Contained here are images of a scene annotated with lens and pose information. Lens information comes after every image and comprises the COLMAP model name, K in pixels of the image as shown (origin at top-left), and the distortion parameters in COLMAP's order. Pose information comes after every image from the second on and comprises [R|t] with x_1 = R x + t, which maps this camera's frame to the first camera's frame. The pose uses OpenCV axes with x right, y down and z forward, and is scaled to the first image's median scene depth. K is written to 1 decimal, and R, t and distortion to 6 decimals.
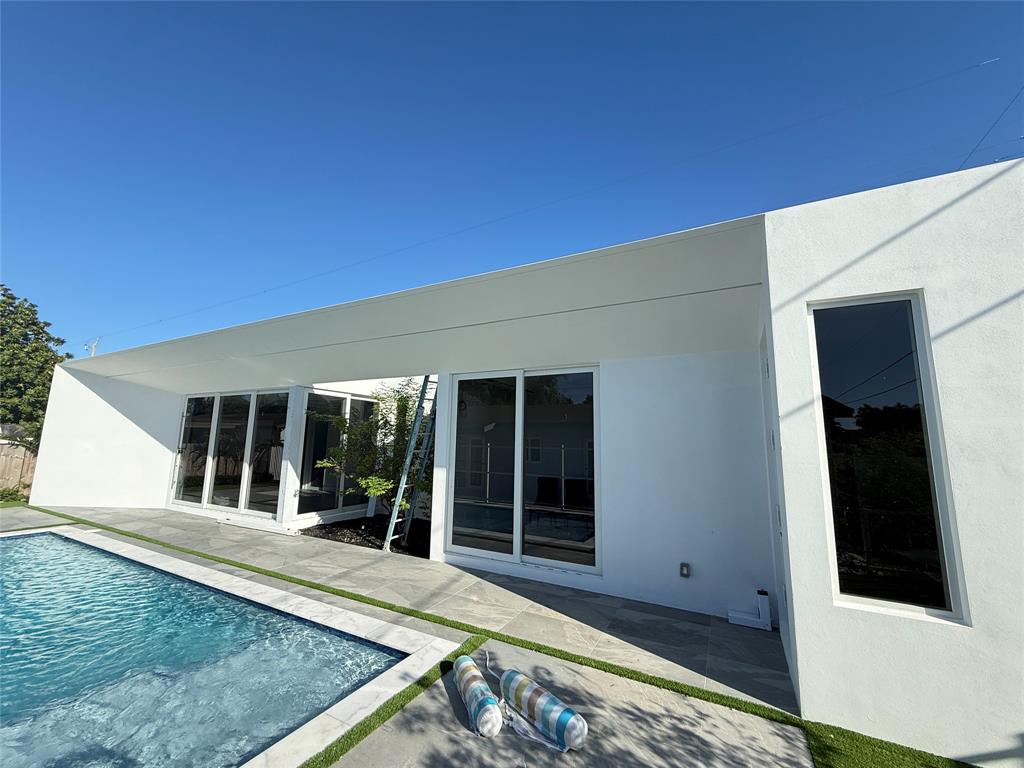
lens RADIAL K [[406.3, 0, 510.5], [0, 406.3, 384.6], [0, 0, 1]] dist [-0.001523, -0.000314]
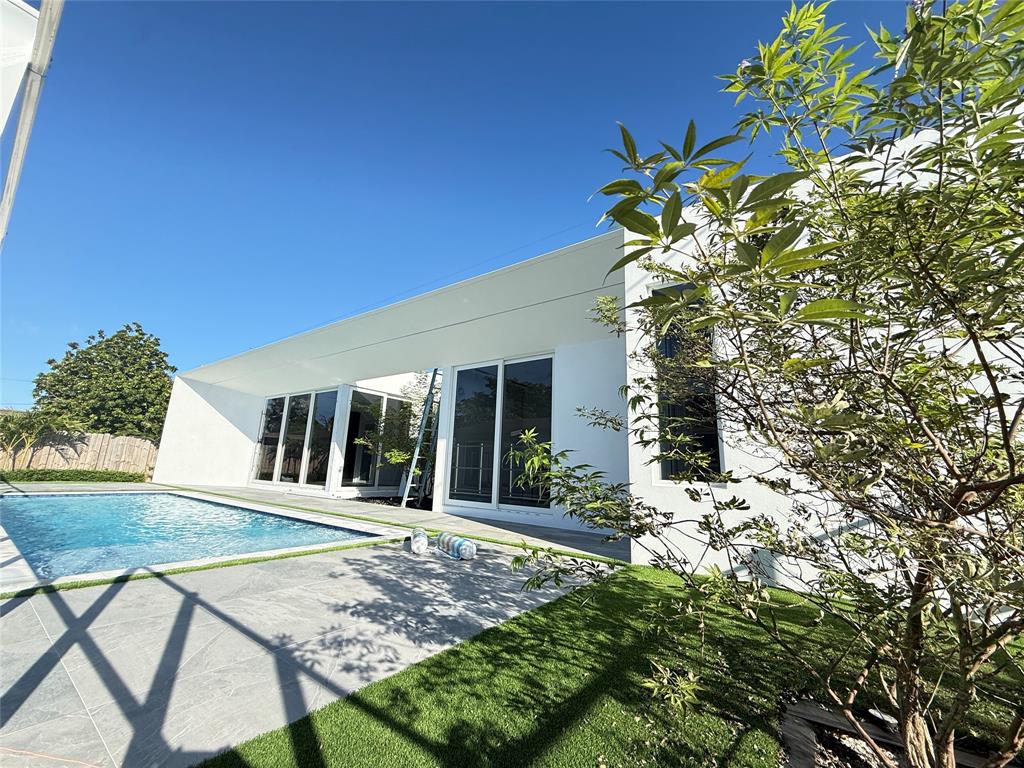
lens RADIAL K [[406.3, 0, 507.8], [0, 406.3, 386.7], [0, 0, 1]] dist [-0.001523, -0.000314]
pose [[0.989571, -0.008362, -0.143803, 0.169719], [-0.000797, 0.997980, -0.063518, 0.096541], [0.144044, 0.062970, 0.987566, -0.184399]]
